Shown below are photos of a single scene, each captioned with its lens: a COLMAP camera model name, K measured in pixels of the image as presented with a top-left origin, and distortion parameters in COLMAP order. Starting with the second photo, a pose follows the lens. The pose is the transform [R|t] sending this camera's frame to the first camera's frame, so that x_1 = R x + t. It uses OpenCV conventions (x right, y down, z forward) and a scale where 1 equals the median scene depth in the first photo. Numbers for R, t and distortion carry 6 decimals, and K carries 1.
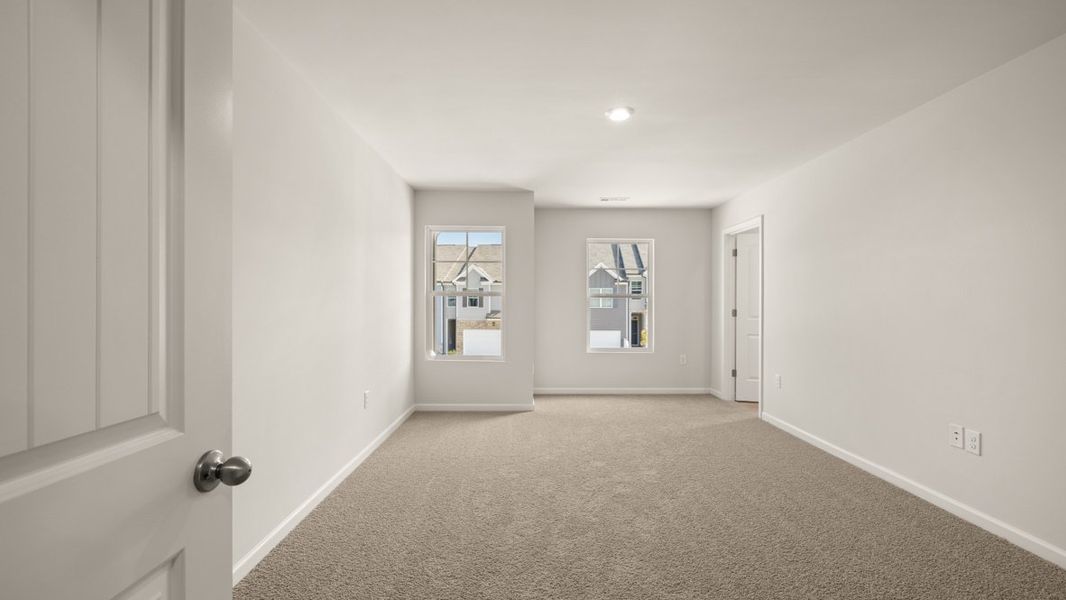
lens RADIAL K [[448.3, 0, 530.2], [0, 448.3, 298.2], [0, 0, 1]] dist [0.000411, -0.000225]
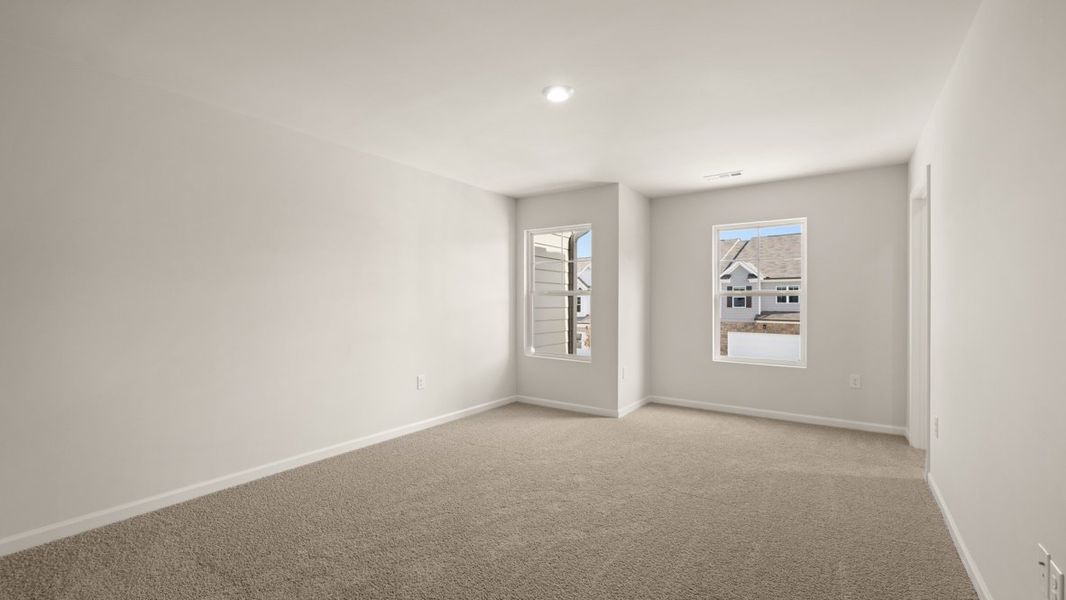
lens RADIAL K [[448.3, 0, 530.2], [0, 448.3, 298.2], [0, 0, 1]] dist [0.000411, -0.000225]
pose [[0.808148, -0.005721, -0.588952, 0.323977], [0.005895, 0.999981, -0.001625, 0.002121], [0.588950, -0.002159, 0.808166, 0.110307]]
